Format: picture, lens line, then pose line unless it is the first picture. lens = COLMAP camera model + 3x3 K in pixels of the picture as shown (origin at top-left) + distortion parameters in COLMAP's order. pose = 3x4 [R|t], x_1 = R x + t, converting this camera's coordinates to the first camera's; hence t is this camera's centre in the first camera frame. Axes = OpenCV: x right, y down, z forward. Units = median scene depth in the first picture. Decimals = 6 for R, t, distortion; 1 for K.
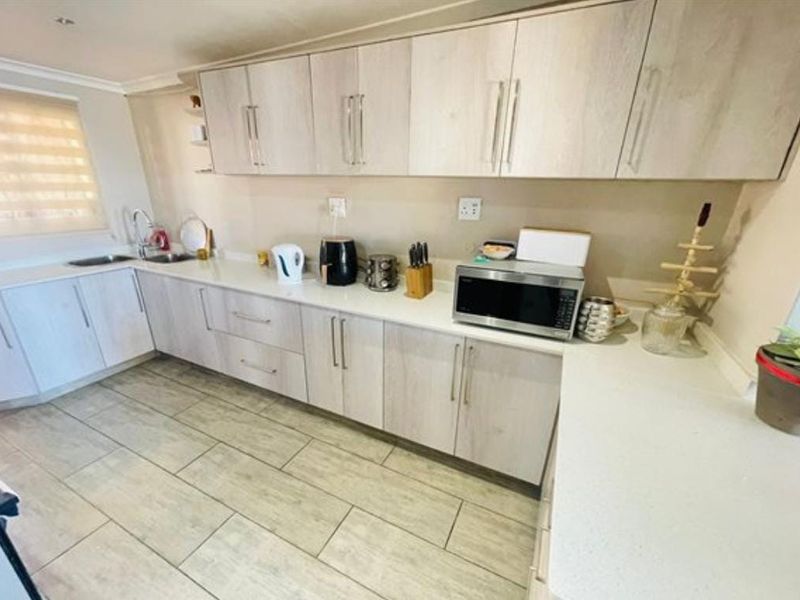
lens RADIAL K [[339.6, 0, 399.1], [0, 339.6, 316.2], [0, 0, 1]] dist [-0.000905, 0.000073]
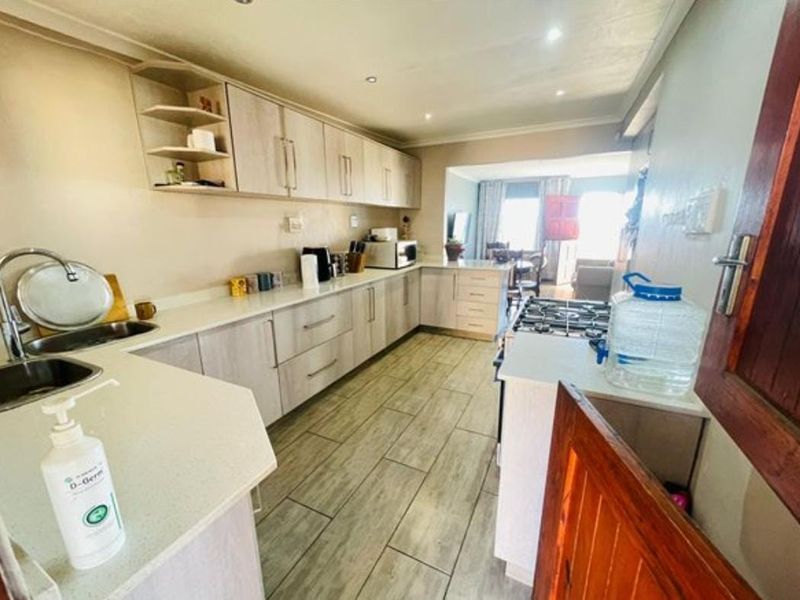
lens RADIAL K [[328.6, 0, 400.2], [0, 328.6, 302.2], [0, 0, 1]] dist [-0.001961, -0.000203]
pose [[0.014008, -0.257337, 0.966220, -1.574090], [0.362879, 0.901742, 0.234904, -0.228325], [-0.931731, 0.347330, 0.106014, 0.670995]]
